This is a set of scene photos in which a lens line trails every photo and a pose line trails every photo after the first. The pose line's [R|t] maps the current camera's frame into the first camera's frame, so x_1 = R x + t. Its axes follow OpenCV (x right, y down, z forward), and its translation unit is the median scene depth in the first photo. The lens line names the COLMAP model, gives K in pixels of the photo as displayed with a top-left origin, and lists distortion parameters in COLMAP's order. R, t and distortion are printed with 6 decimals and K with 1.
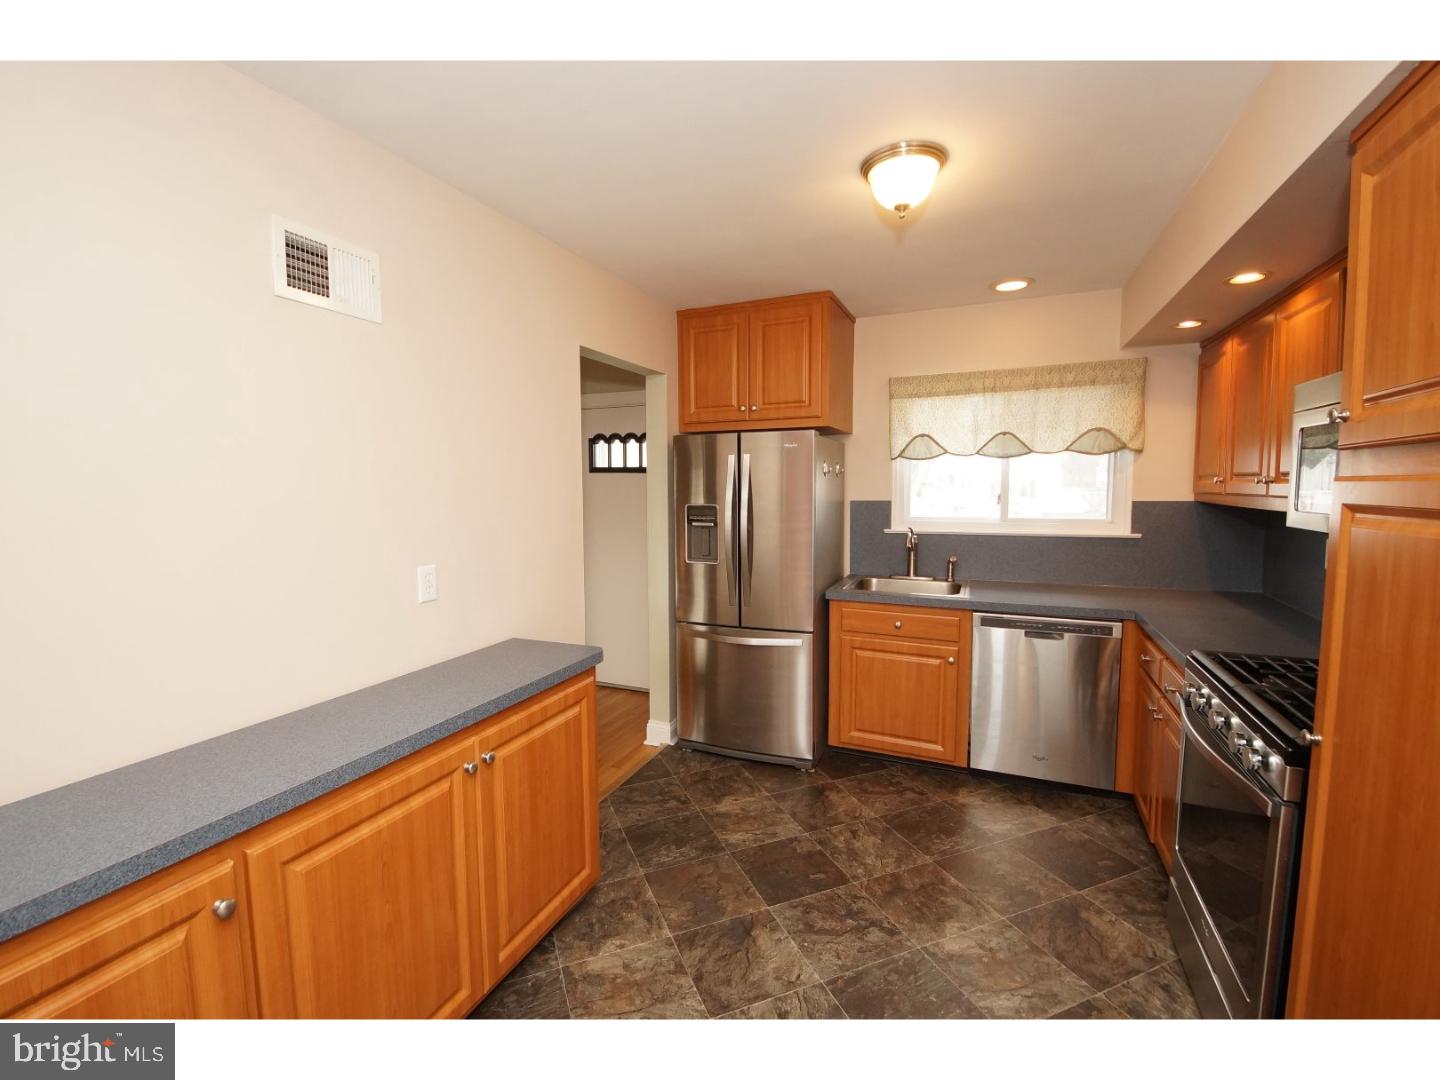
lens RADIAL K [[634.2, 0, 714.5], [0, 634.2, 534.7], [0, 0, 1]] dist [0.023060, 0.000062]
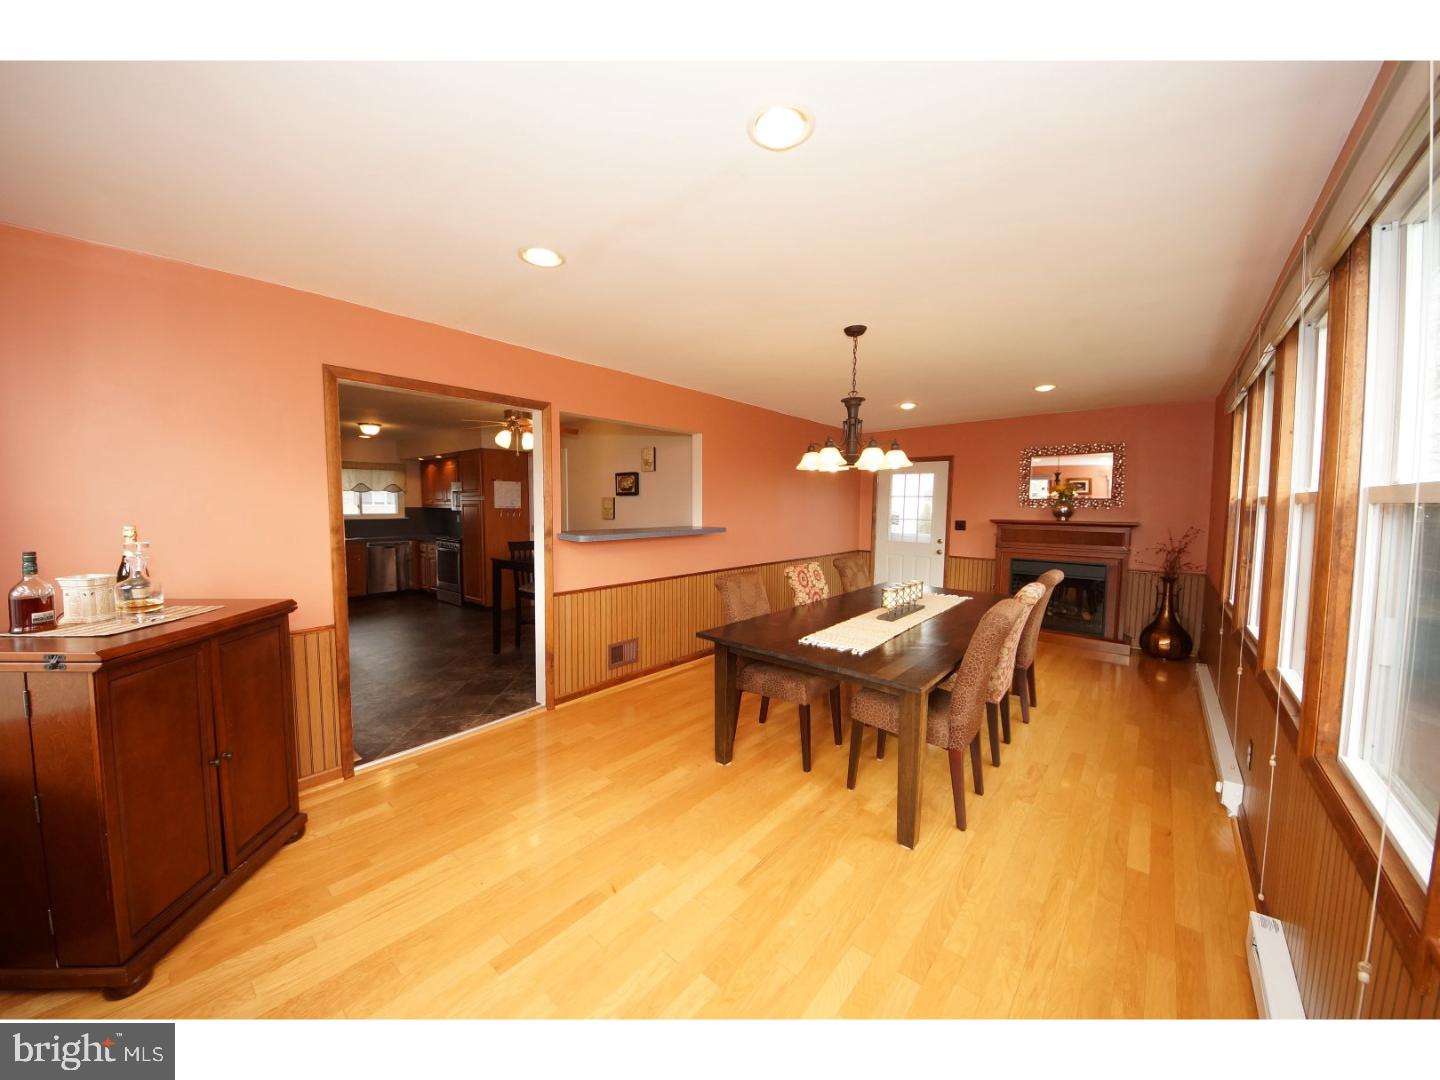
lens RADIAL K [[524.3, 0, 731.1], [0, 524.3, 538.1], [0, 0, 1]] dist [0.000754, -0.000017]
pose [[0.284332, -0.054359, 0.957184, -1.417143], [0.072694, 0.996740, 0.035011, 0.130053], [-0.955966, 0.059627, 0.287357, -1.326562]]
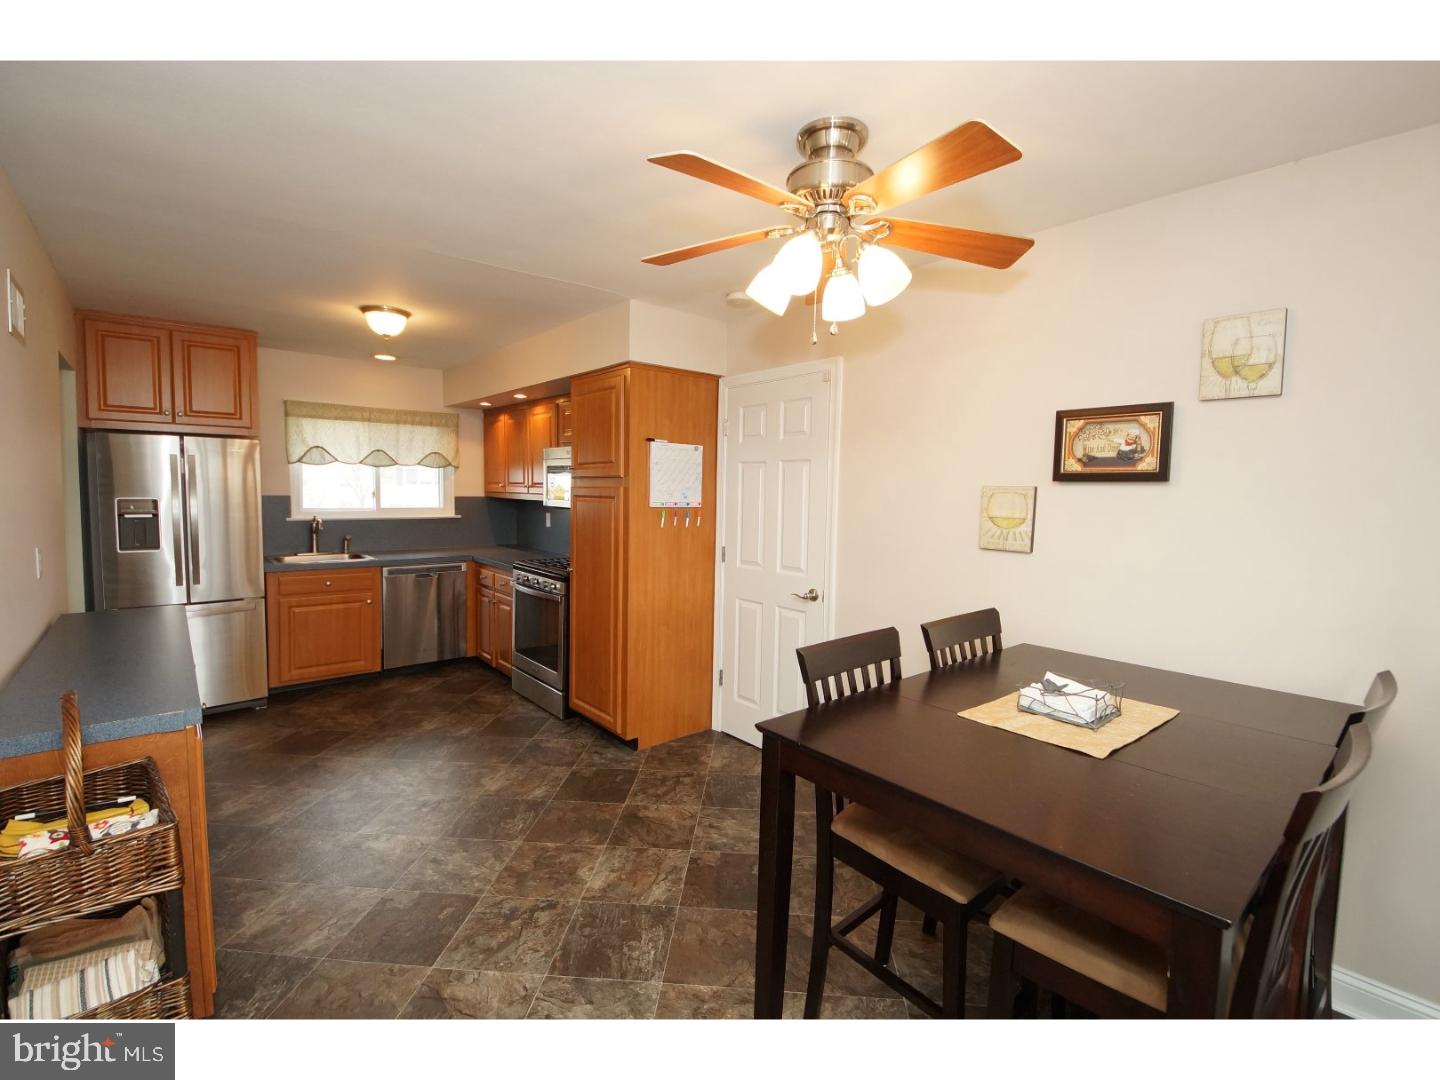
lens RADIAL K [[634.2, 0, 714.5], [0, 634.2, 534.7], [0, 0, 1]] dist [0.023060, 0.000062]
pose [[0.447908, -0.050528, 0.892651, -0.559598], [0.051601, 0.998199, 0.030610, 0.033588], [-0.892589, 0.032351, 0.449709, -0.381427]]
